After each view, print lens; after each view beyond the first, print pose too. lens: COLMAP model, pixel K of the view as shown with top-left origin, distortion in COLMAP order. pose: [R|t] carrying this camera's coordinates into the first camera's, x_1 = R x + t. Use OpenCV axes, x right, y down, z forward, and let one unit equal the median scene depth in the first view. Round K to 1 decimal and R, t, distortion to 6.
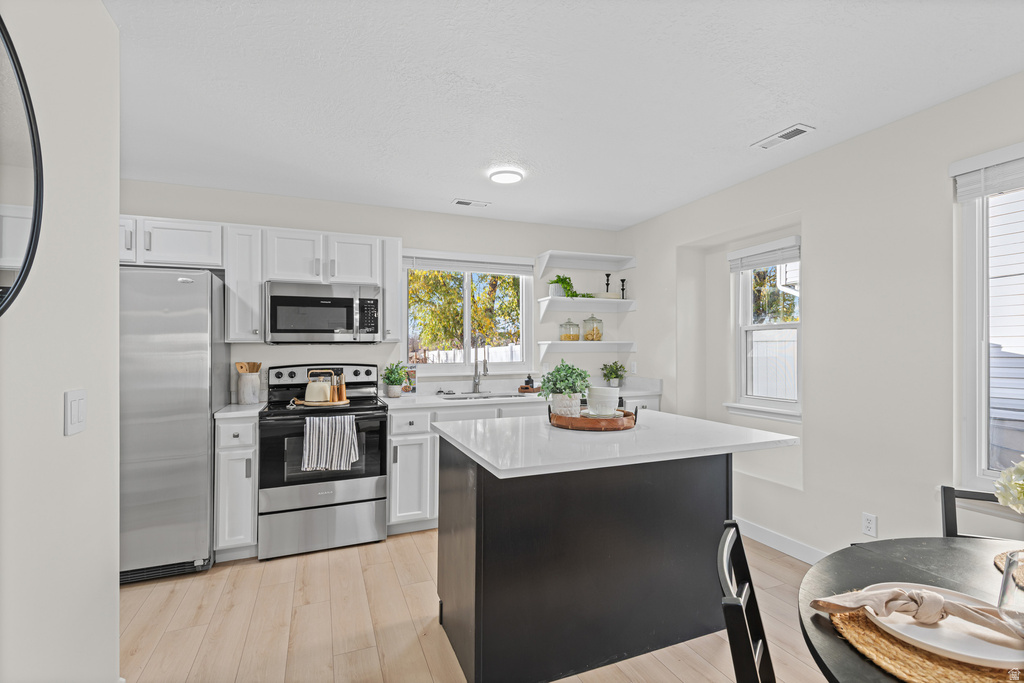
lens RADIAL K [[473.1, 0, 514.8], [0, 473.1, 348.4], [0, 0, 1]] dist [0.027590, -0.000318]
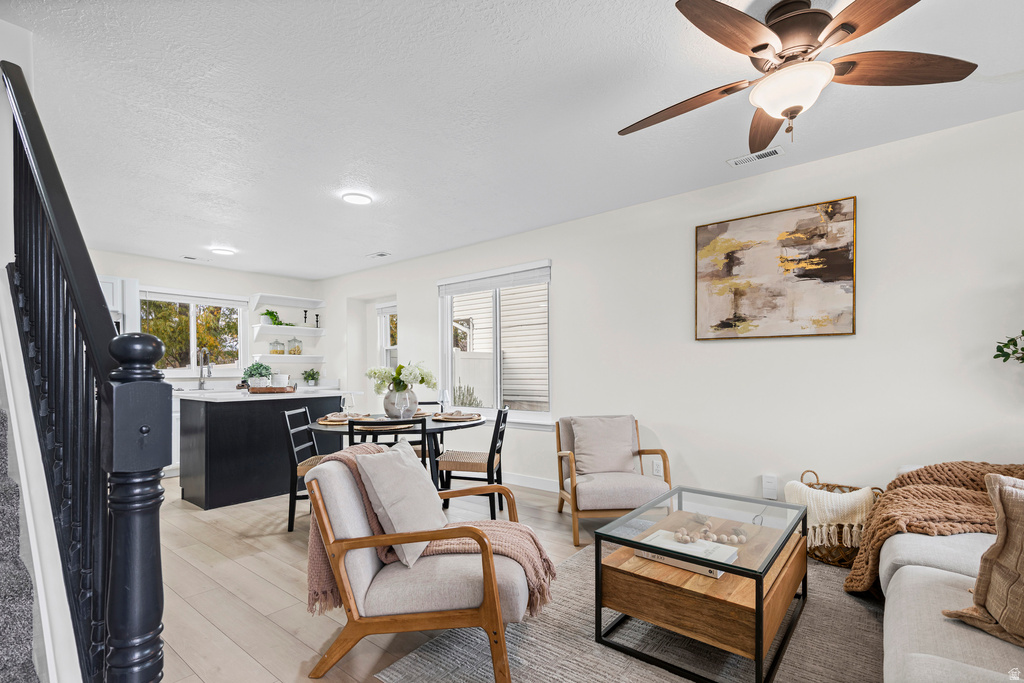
lens RADIAL K [[481.1, 0, 527.2], [0, 481.1, 371.1], [0, 0, 1]] dist [-0.003492, -0.000505]
pose [[0.865878, -0.003285, 0.500245, 0.050127], [0.003618, 0.999993, 0.000305, 0.046308], [-0.500243, 0.001545, 0.865884, -0.833073]]
